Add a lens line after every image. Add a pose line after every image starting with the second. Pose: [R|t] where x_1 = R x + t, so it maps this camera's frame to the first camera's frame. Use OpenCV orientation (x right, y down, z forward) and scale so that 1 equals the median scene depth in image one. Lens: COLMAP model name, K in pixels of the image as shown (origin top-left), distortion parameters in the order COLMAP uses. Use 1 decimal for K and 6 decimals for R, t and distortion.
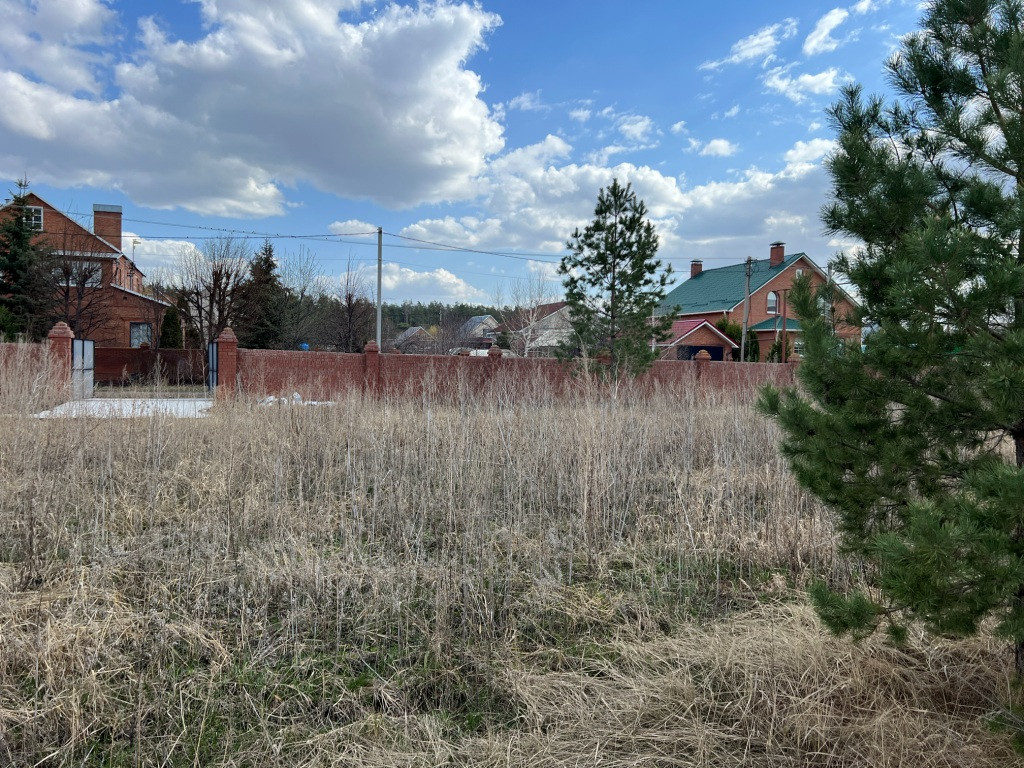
lens RADIAL K [[774.2, 0, 510.5], [0, 774.2, 386.0], [0, 0, 1]] dist [0.002428, -0.011073]
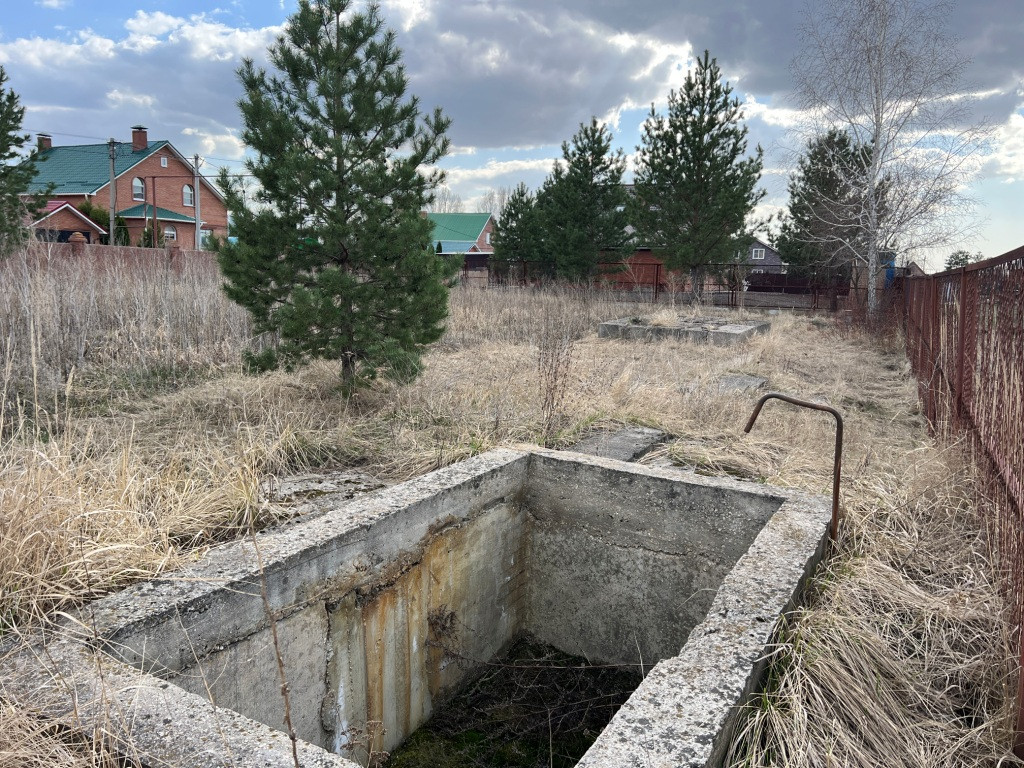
lens RADIAL K [[774.2, 0, 535.1], [0, 774.2, 388.5], [0, 0, 1]] dist [0.002428, -0.011073]
pose [[0.695110, -0.100580, 0.711833, -0.085522], [0.002371, 0.990480, 0.137636, 0.021130], [-0.718900, -0.093984, 0.688731, -0.146588]]
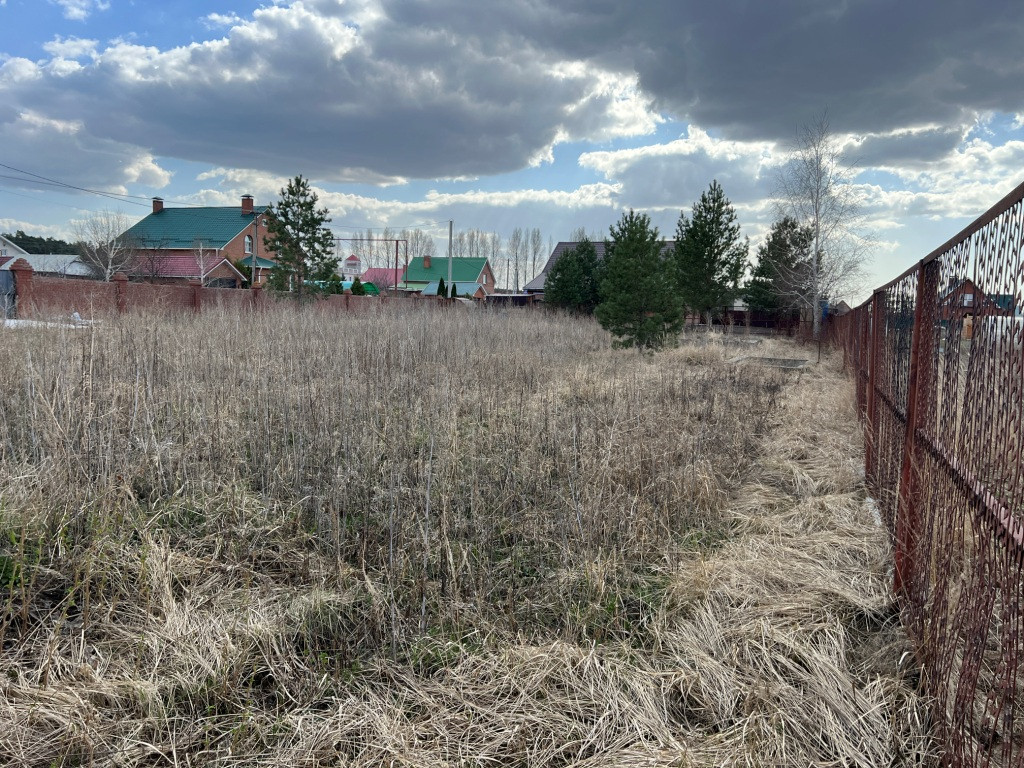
lens RADIAL K [[774.2, 0, 511.4], [0, 774.2, 383.5], [0, 0, 1]] dist [0.002428, -0.011073]
pose [[0.659658, -0.074462, 0.747868, -0.795514], [0.004140, 0.995425, 0.095459, -0.000479], [-0.751555, -0.059874, 0.656948, -0.383407]]
